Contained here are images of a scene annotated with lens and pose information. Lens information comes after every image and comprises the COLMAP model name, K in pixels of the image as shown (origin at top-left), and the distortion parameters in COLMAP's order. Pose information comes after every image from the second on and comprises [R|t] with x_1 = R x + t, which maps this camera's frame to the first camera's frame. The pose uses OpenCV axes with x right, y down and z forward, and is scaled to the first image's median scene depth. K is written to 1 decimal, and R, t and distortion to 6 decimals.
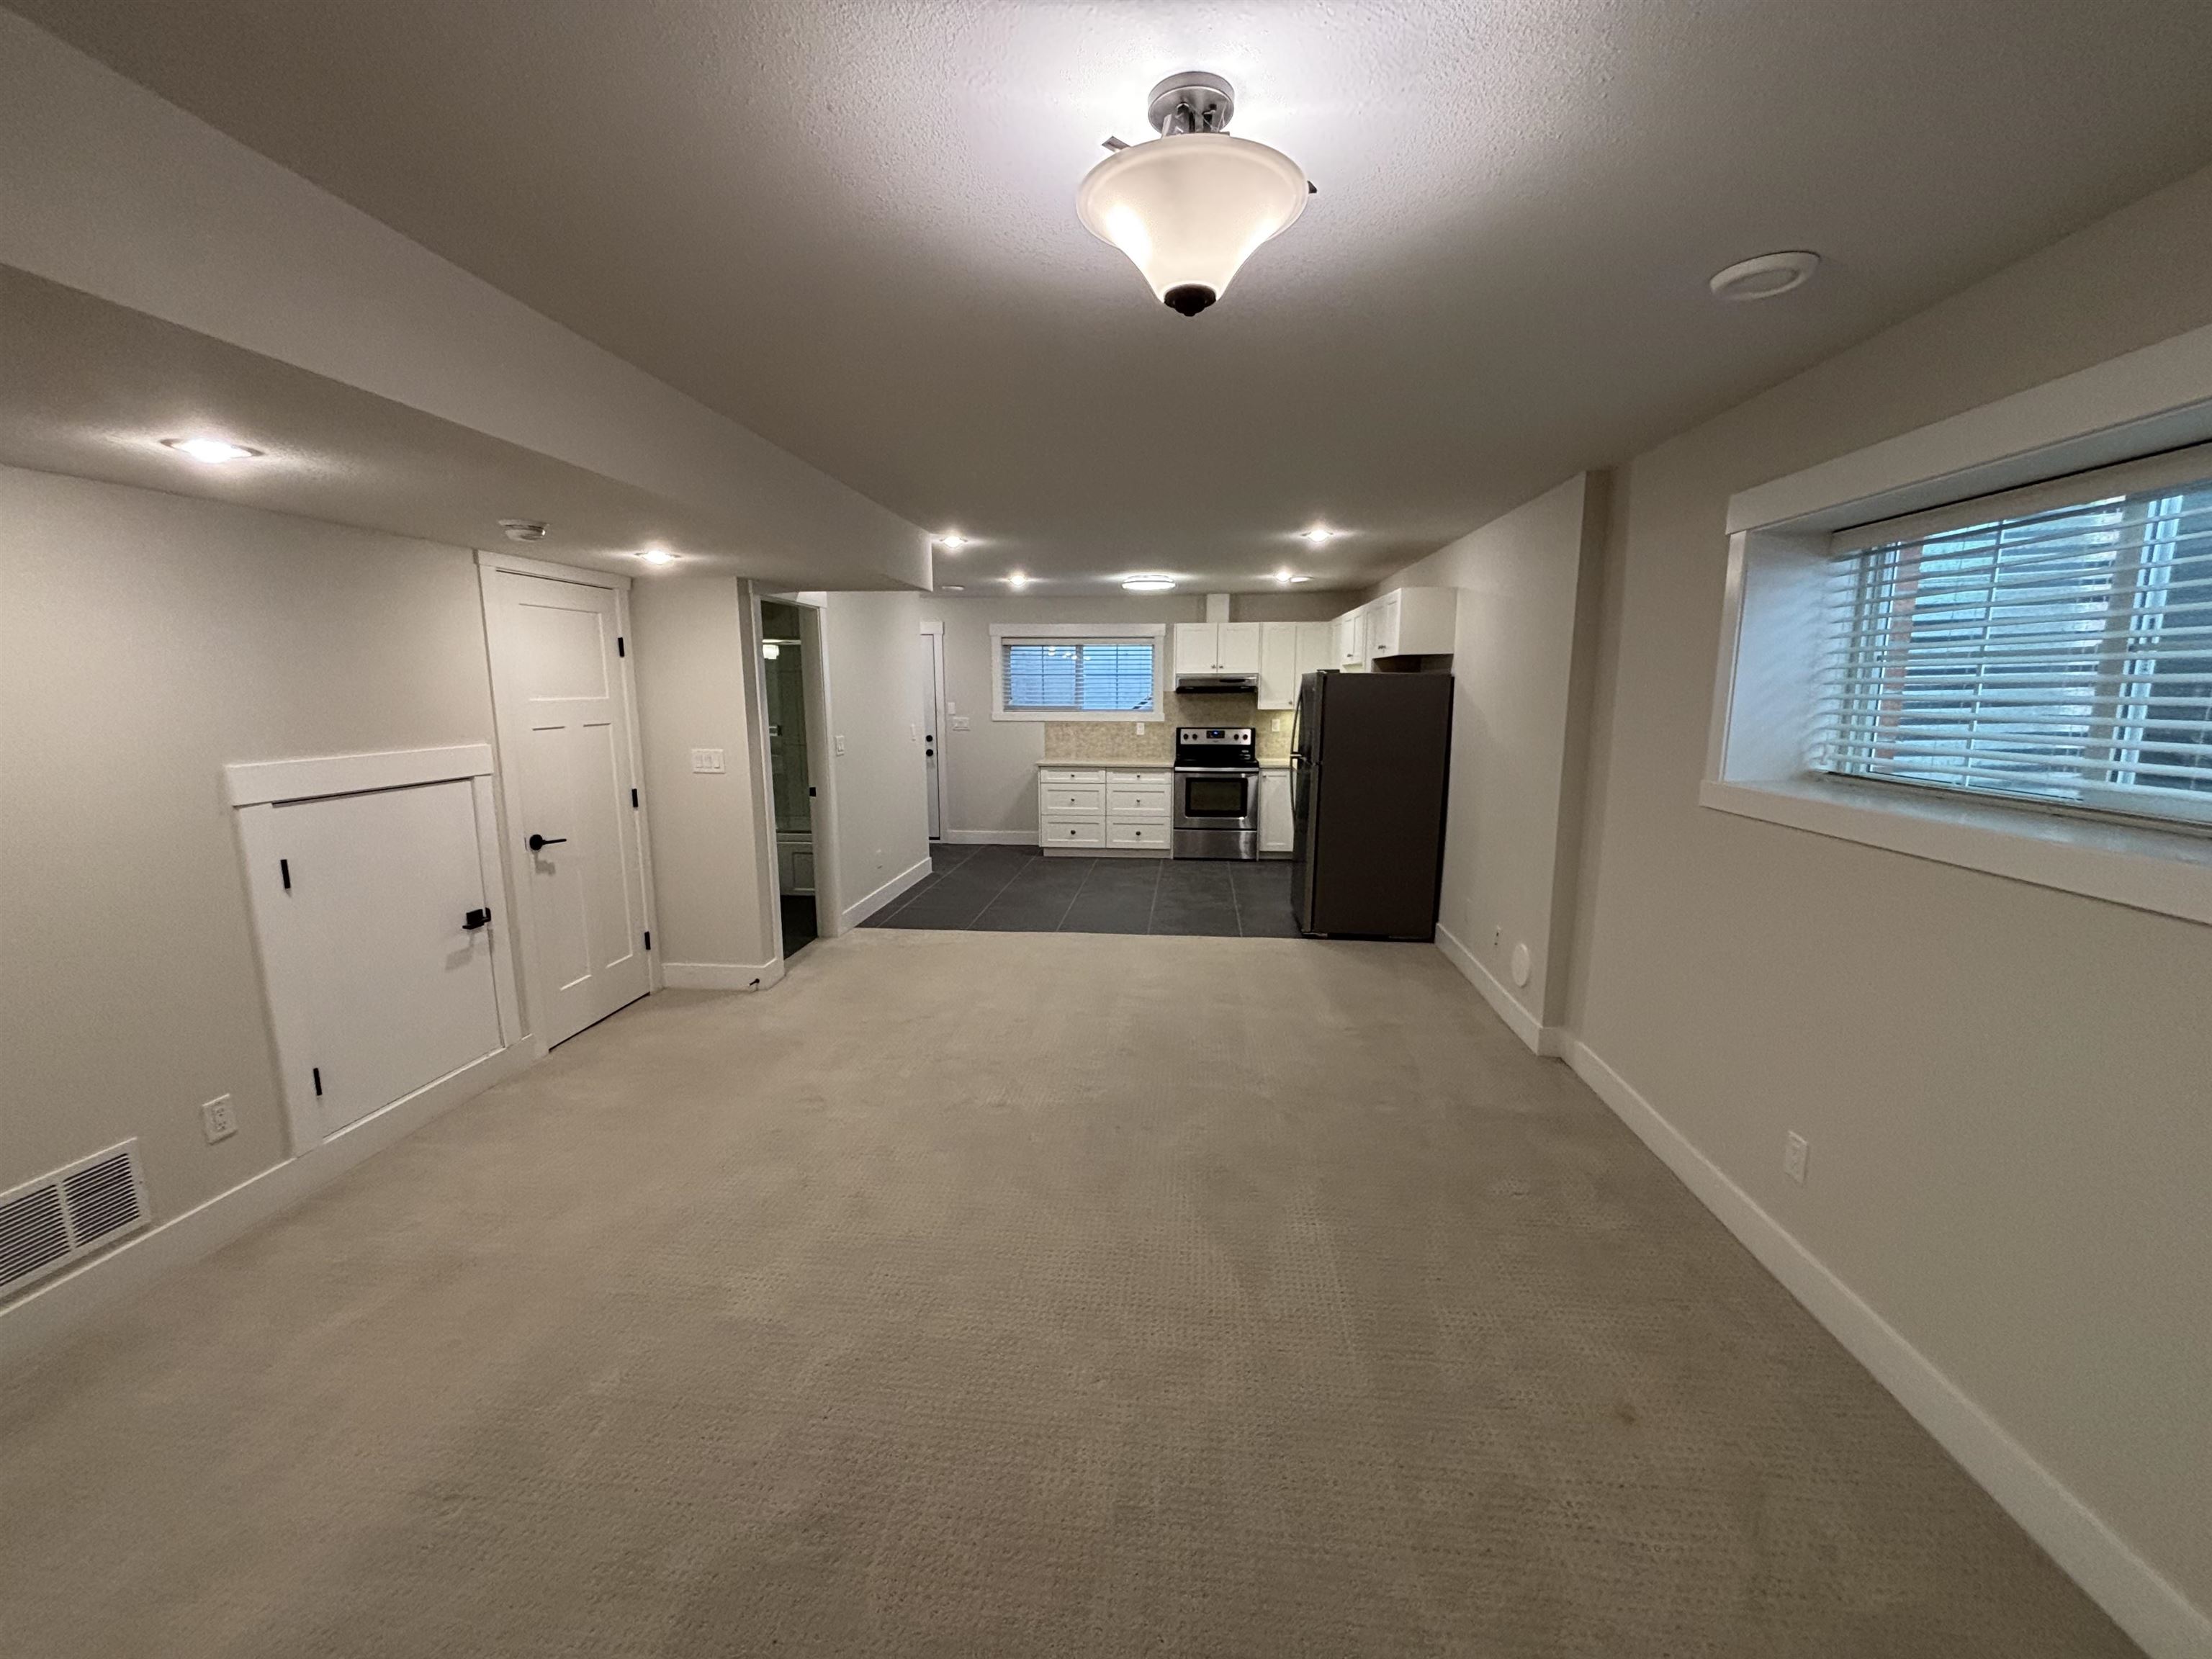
lens RADIAL K [[892.2, 0, 1100.1], [0, 892.2, 824.0], [0, 0, 1]] dist [0.052763, -0.028977]
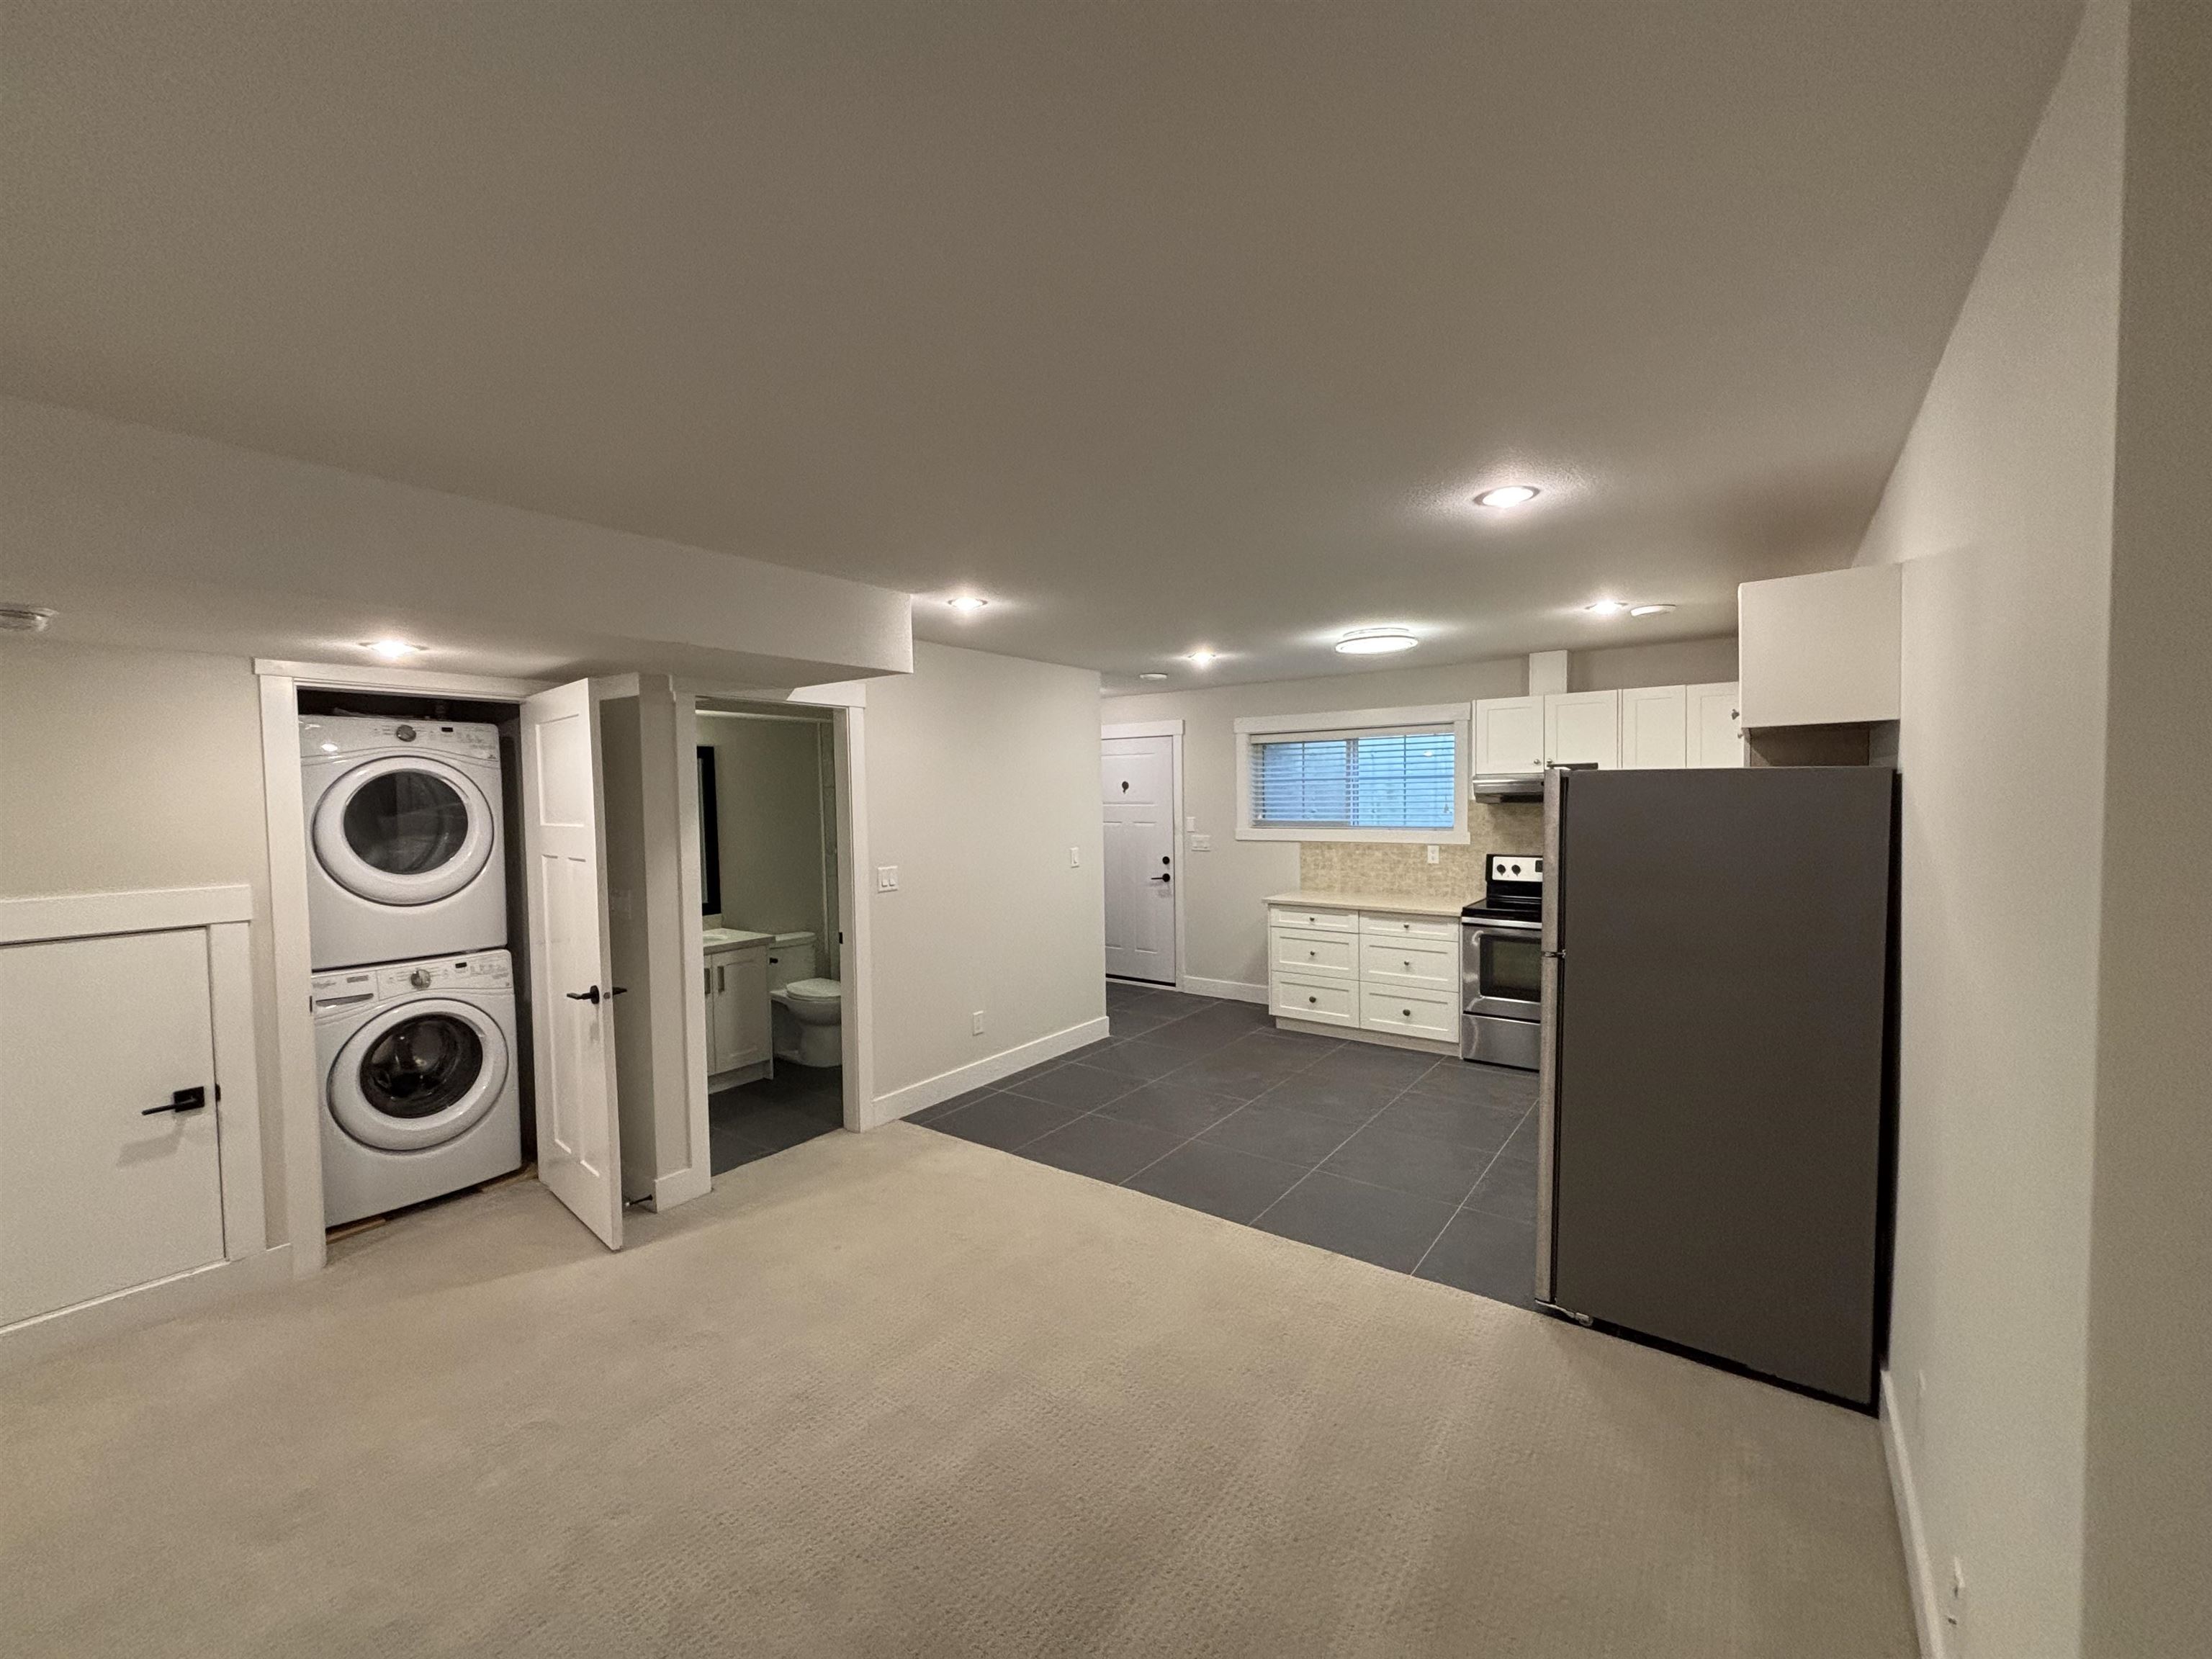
lens RADIAL K [[892.2, 0, 1100.1], [0, 892.2, 824.0], [0, 0, 1]] dist [0.052763, -0.028977]
pose [[0.860661, 0.004273, -0.509160, 0.185670], [-0.063447, 0.993071, -0.098912, -0.047970], [0.505210, 0.117435, 0.854969, 0.292159]]
